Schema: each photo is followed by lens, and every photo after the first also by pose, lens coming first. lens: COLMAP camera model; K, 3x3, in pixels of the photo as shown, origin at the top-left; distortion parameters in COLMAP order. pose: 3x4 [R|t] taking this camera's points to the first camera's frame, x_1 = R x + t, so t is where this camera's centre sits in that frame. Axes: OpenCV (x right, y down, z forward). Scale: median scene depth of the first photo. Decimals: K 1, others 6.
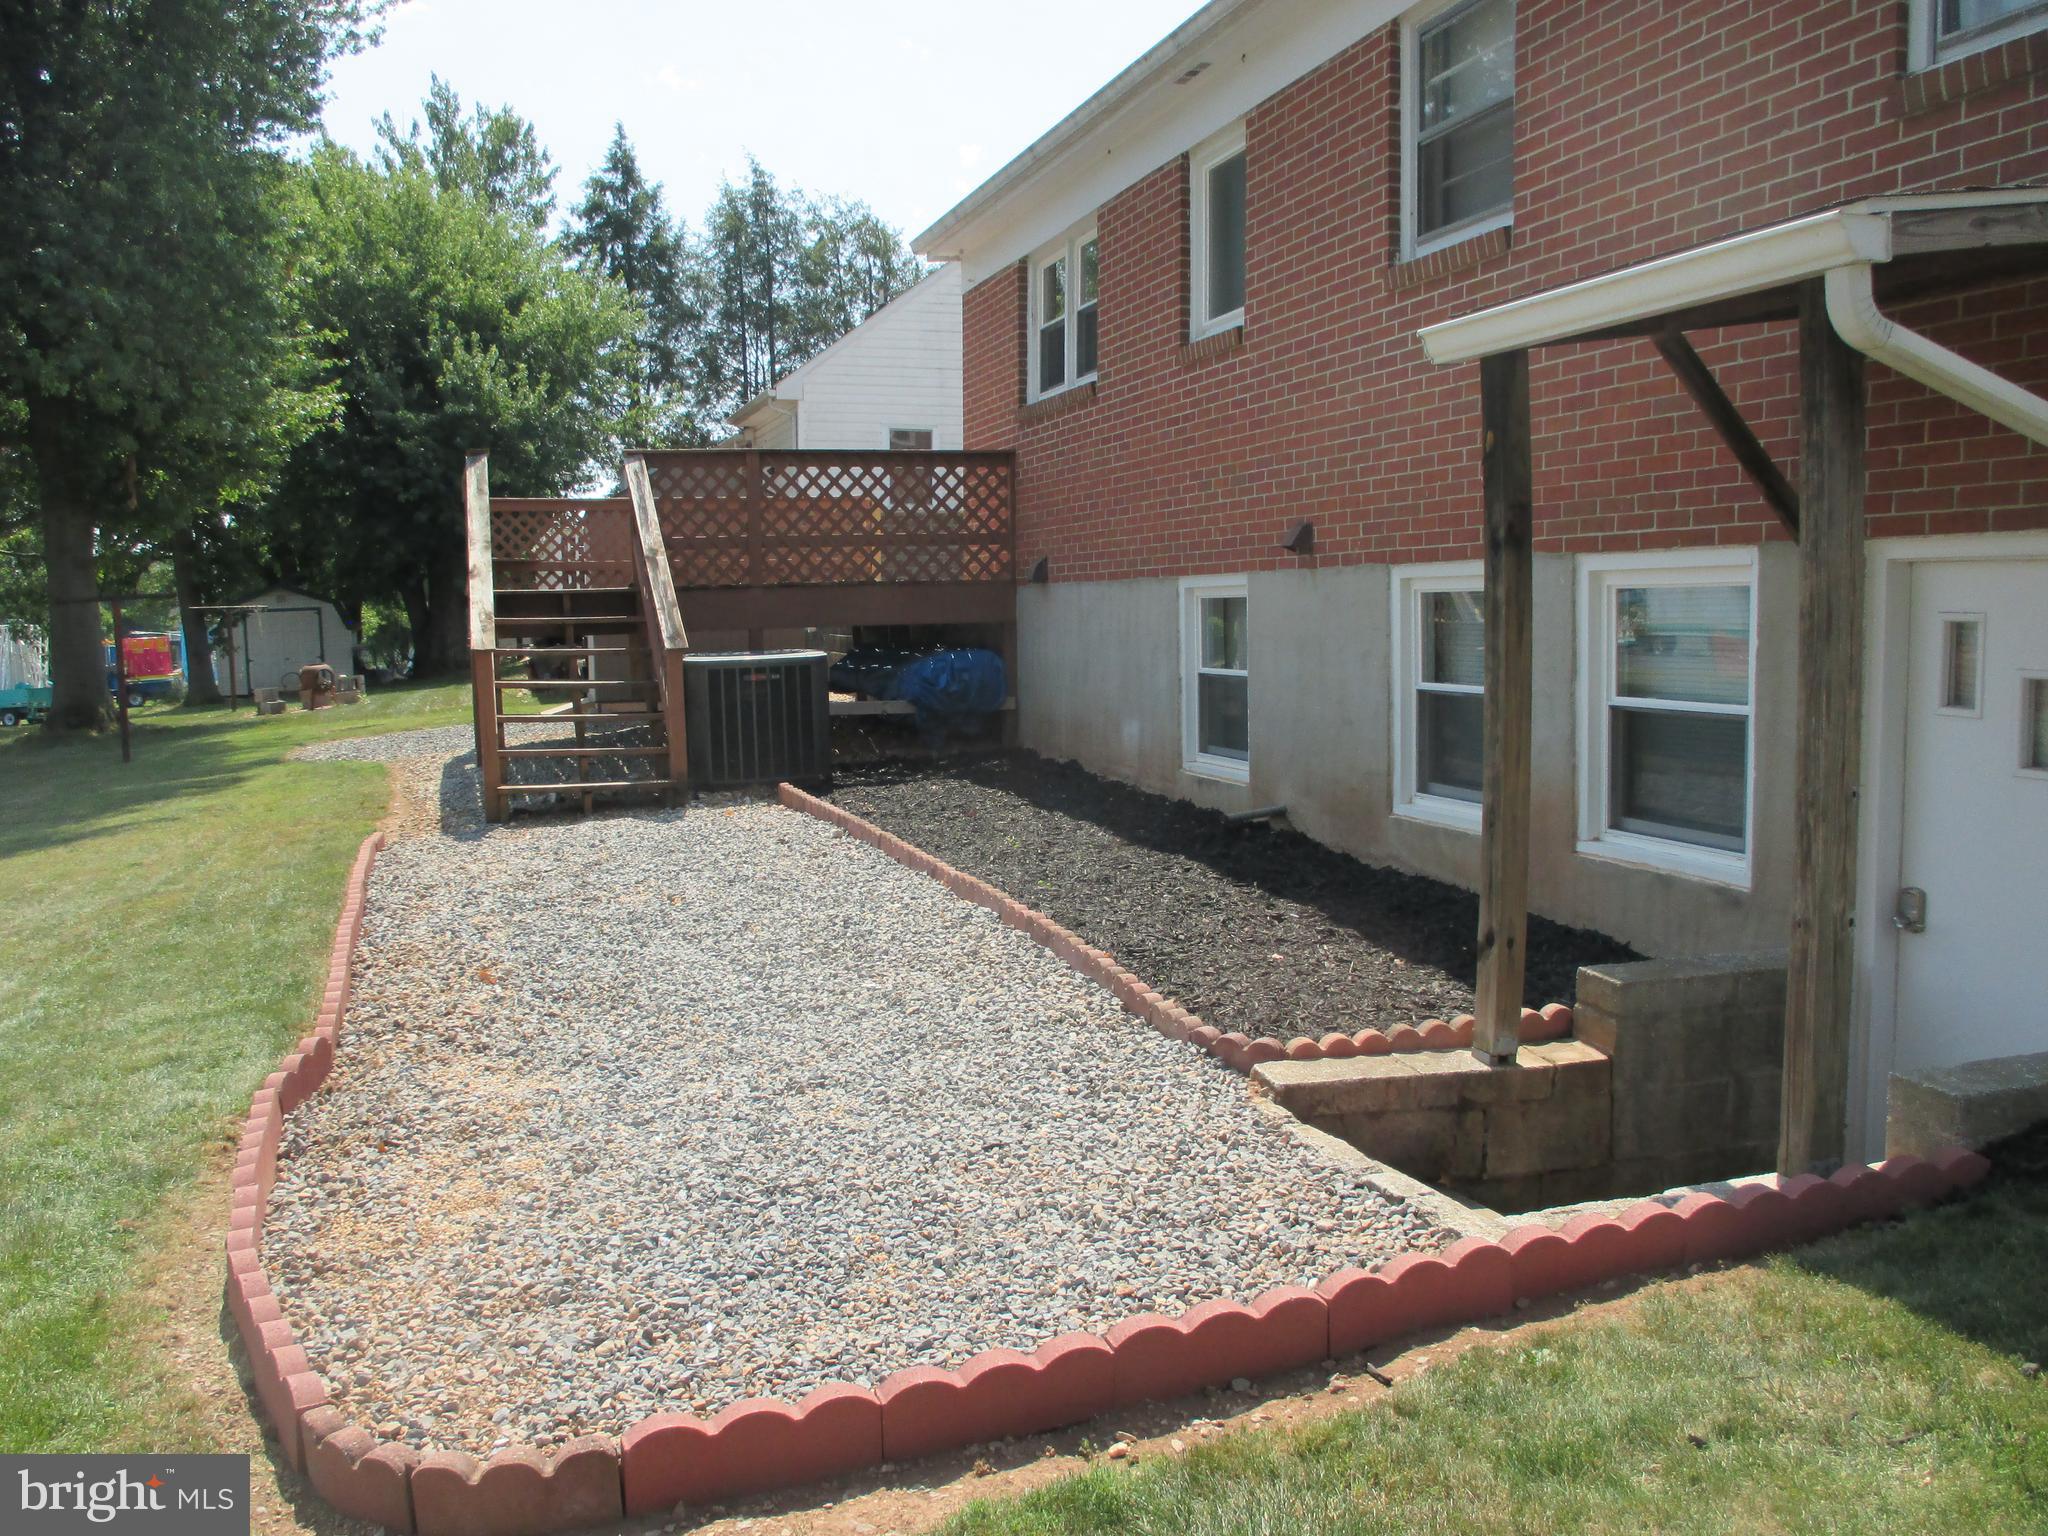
lens RADIAL K [[1701.3, 0, 1024.0], [0, 1701.3, 768.0], [0, 0, 1]] dist [-0.012076, -0.000747]
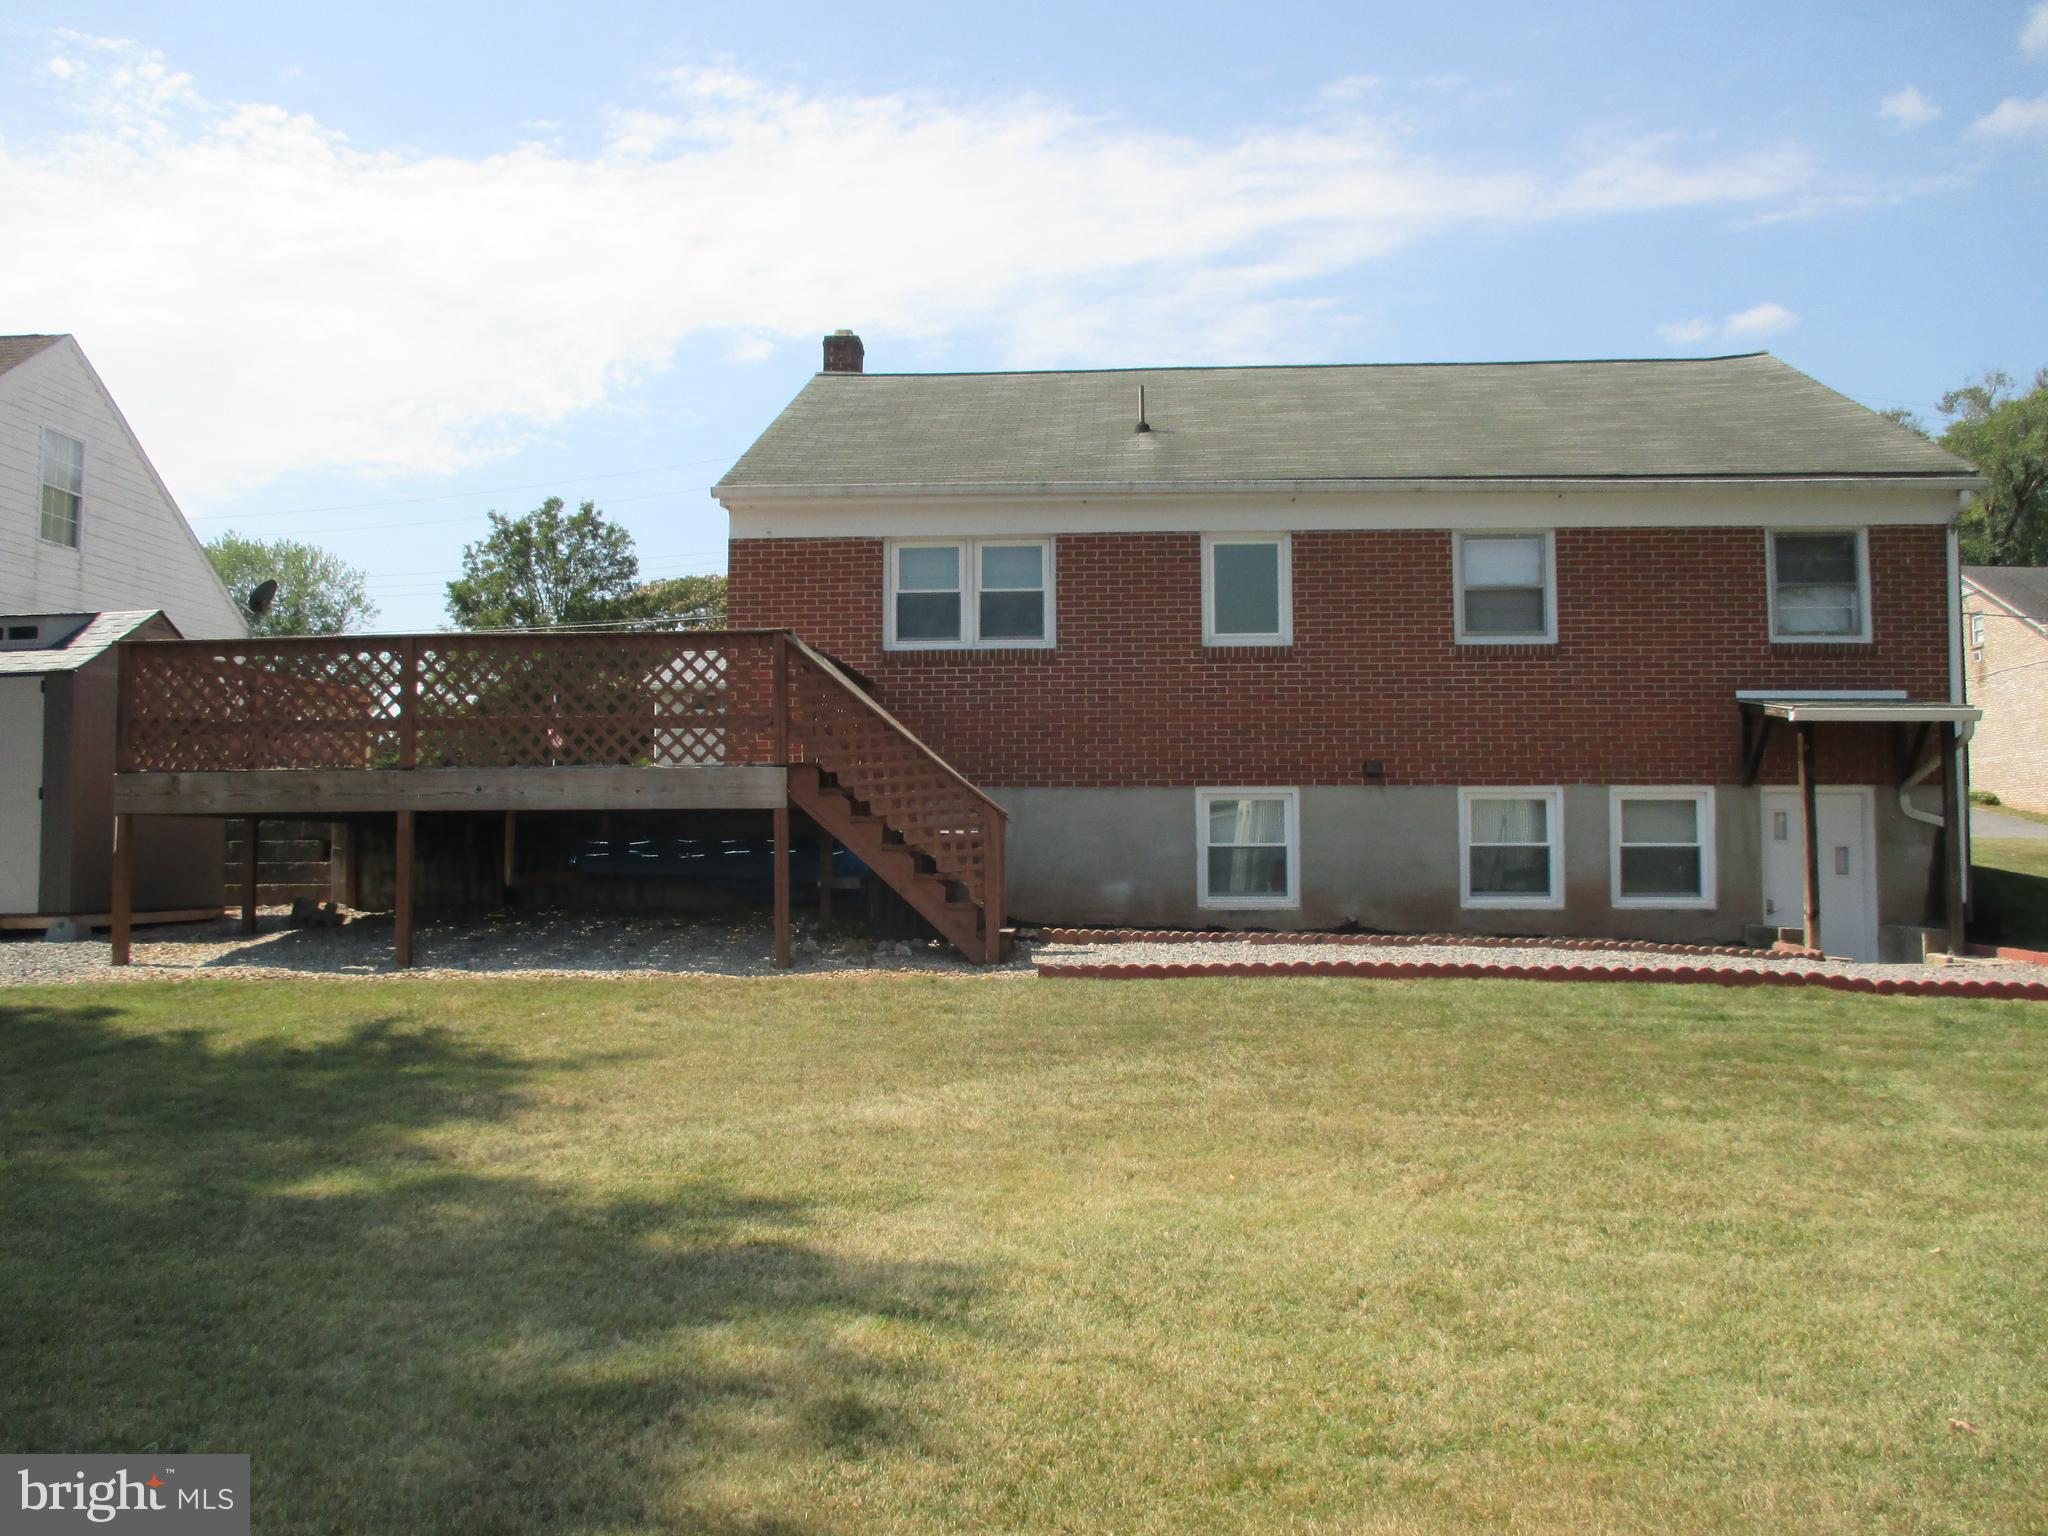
lens RADIAL K [[1709.7, 0, 1032.9], [0, 1709.7, 759.3], [0, 0, 1]] dist [-0.062879, 0.000109]
pose [[0.381846, 0.072438, 0.921383, -1.350011], [0.080656, 0.990509, -0.111298, 0.025908], [-0.920700, 0.116814, 0.372379, 0.508693]]
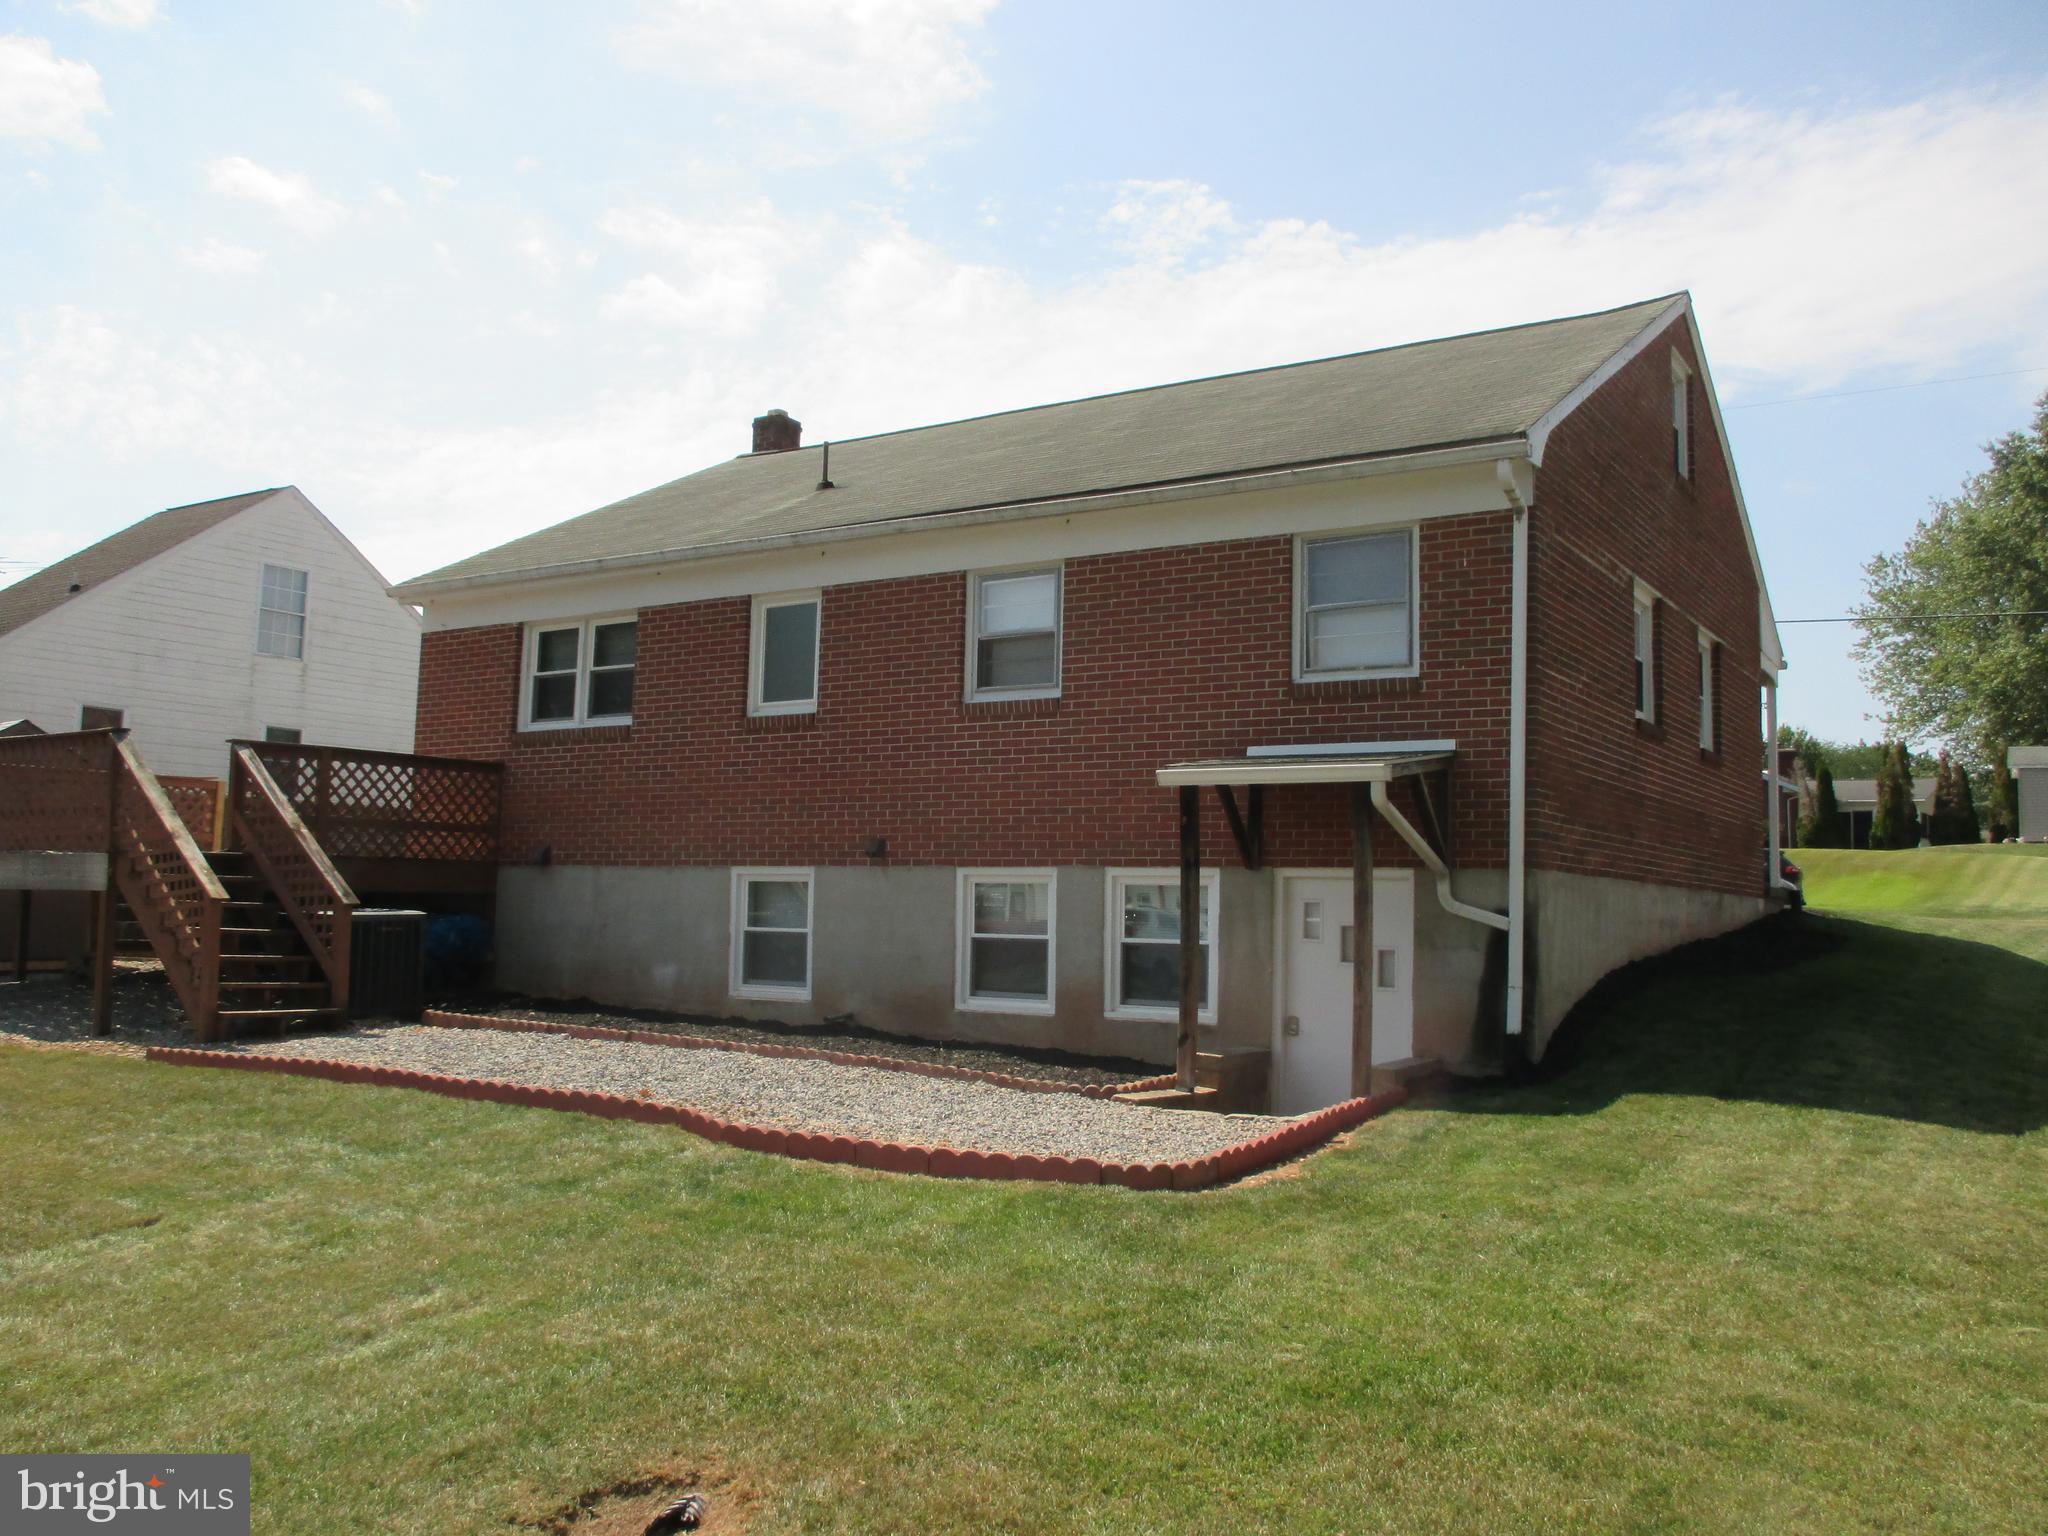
lens RADIAL K [[1709.7, 0, 1032.9], [0, 1709.7, 759.3], [0, 0, 1]] dist [-0.062879, 0.000109]
pose [[0.773748, 0.085223, 0.627735, -0.611691], [0.030082, 0.984849, -0.170785, 0.055040], [-0.632779, 0.151028, 0.759461, -0.300231]]
